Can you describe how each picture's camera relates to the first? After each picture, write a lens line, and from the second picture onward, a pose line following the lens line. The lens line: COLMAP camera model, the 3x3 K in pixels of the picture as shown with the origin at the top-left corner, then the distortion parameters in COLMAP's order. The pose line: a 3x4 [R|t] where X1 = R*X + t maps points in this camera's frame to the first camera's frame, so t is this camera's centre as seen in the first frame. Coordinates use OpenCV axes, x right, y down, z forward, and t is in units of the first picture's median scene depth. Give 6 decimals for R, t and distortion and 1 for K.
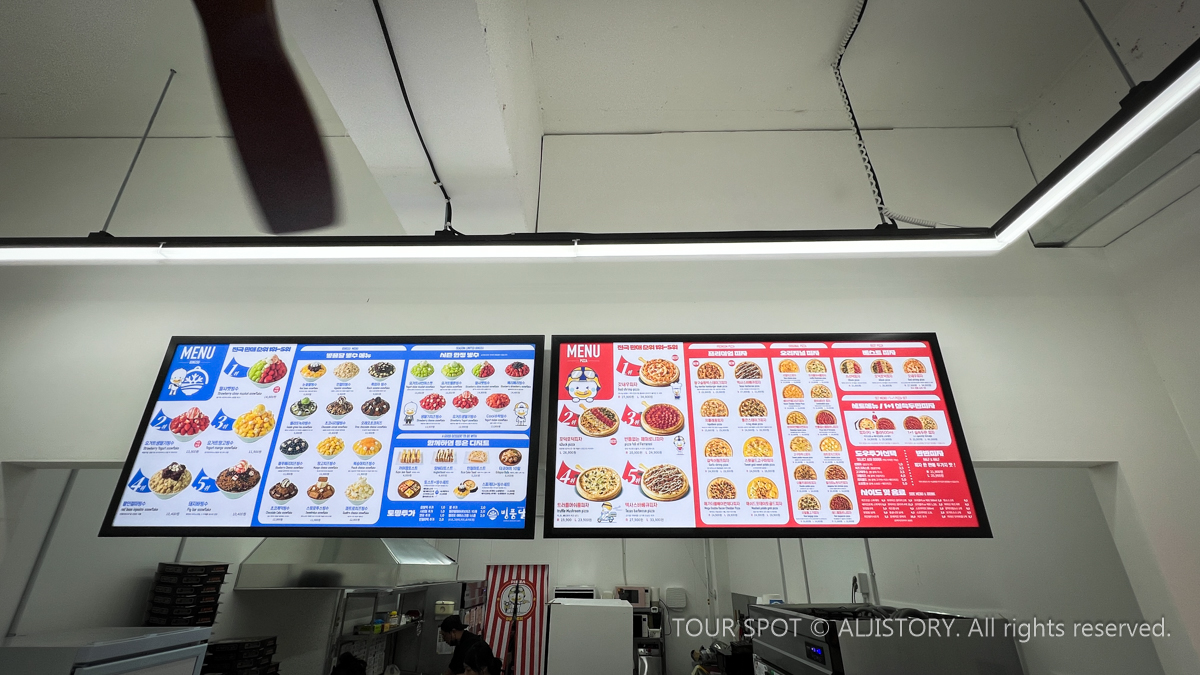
lens RADIAL K [[517.1, 0, 599.7], [0, 517.1, 338.5], [0, 0, 1]] dist [-0.004461, 0.001847]
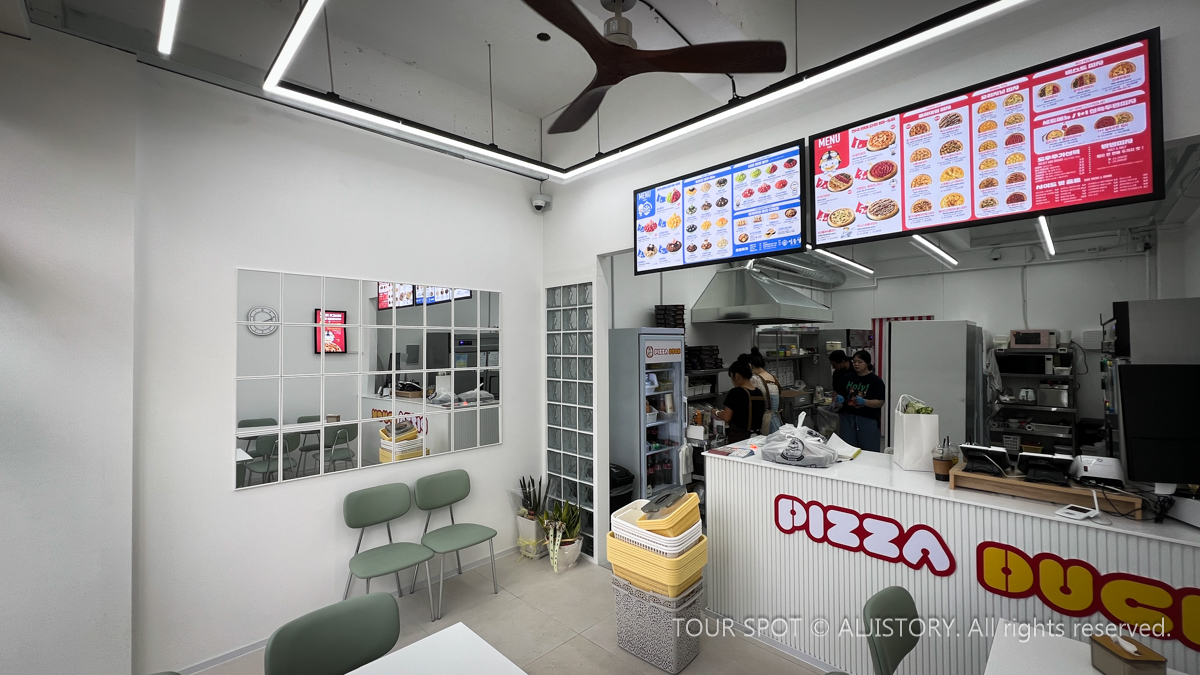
lens RADIAL K [[478.5, 0, 600.6], [0, 478.5, 337.1], [0, 0, 1]] dist [-0.001741, 0.000494]
pose [[0.715770, -0.019817, -0.698055, 0.505383], [0.290939, 0.917178, 0.272285, -0.028598], [0.634844, -0.397985, 0.662254, -0.722133]]
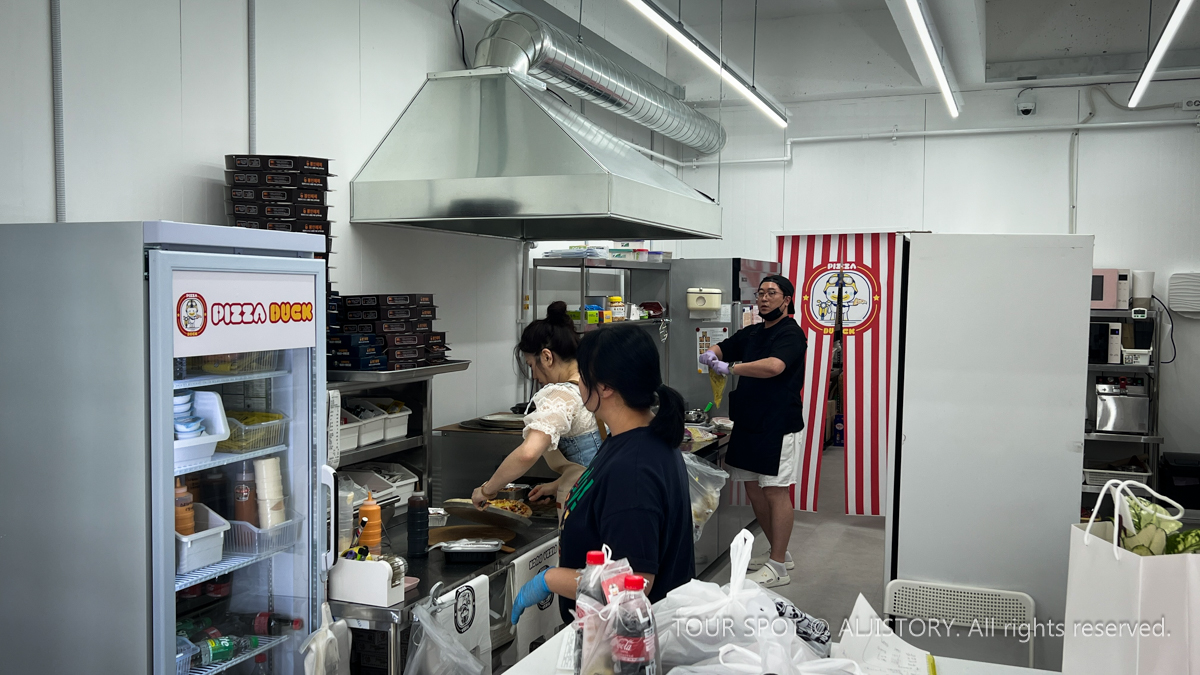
lens RADIAL K [[1083.8, 0, 612.1], [0, 1083.8, 338.3], [0, 0, 1]] dist [0.074395, -0.092733]
pose [[0.939315, 0.018283, -0.342568, -0.009630], [0.134631, 0.898822, 0.417126, 0.286961], [0.315534, -0.437933, 0.841815, -0.011069]]
